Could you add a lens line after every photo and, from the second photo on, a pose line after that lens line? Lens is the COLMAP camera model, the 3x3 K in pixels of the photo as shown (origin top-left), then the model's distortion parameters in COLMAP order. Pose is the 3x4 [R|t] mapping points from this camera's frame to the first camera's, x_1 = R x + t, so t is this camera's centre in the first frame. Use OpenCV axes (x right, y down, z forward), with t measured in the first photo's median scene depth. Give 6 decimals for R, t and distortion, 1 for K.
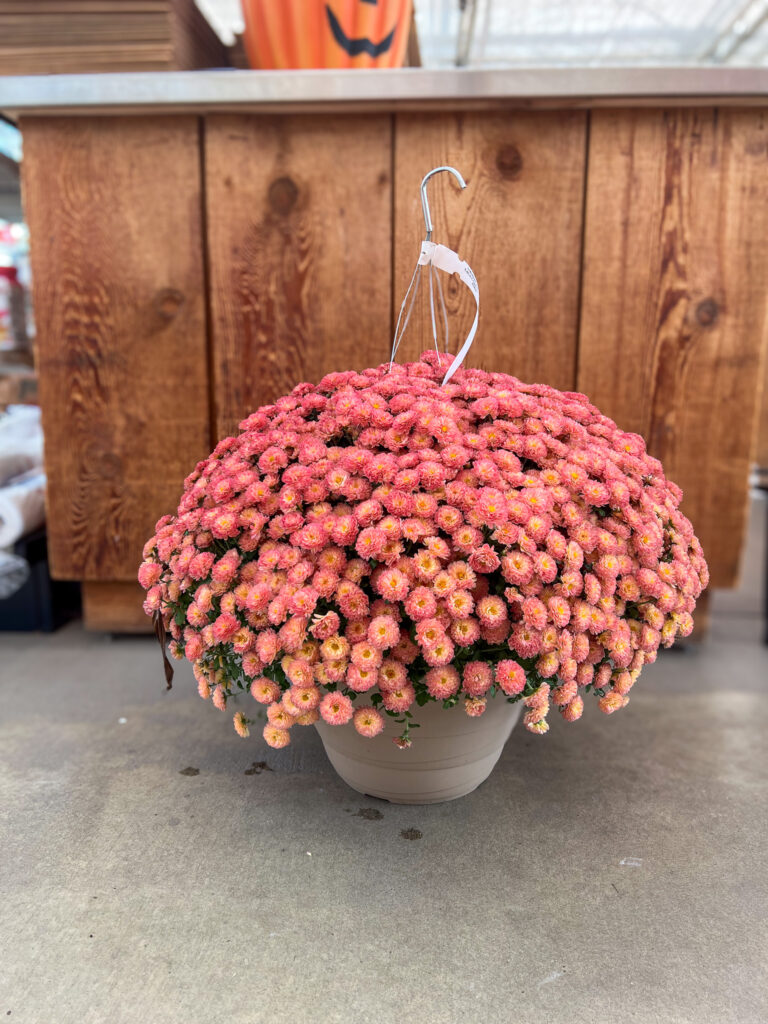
lens RADIAL K [[779.7, 0, 384.0], [0, 779.7, 512.0], [0, 0, 1]] dist [-0.023025, -0.009330]
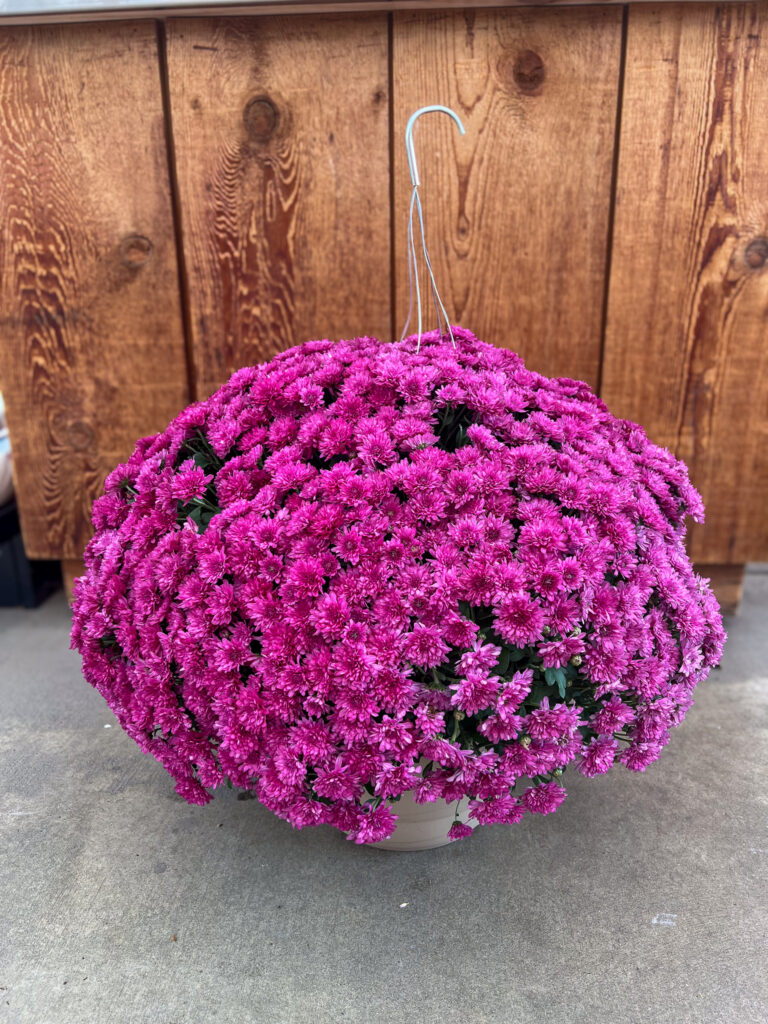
lens RADIAL K [[779.7, 0, 384.0], [0, 779.7, 512.0], [0, 0, 1]] dist [-0.023025, -0.009330]
pose [[0.999842, -0.015182, -0.009281, 0.005210], [0.016267, 0.991265, 0.130875, -0.090850], [0.007213, -0.131006, 0.991355, 0.107684]]
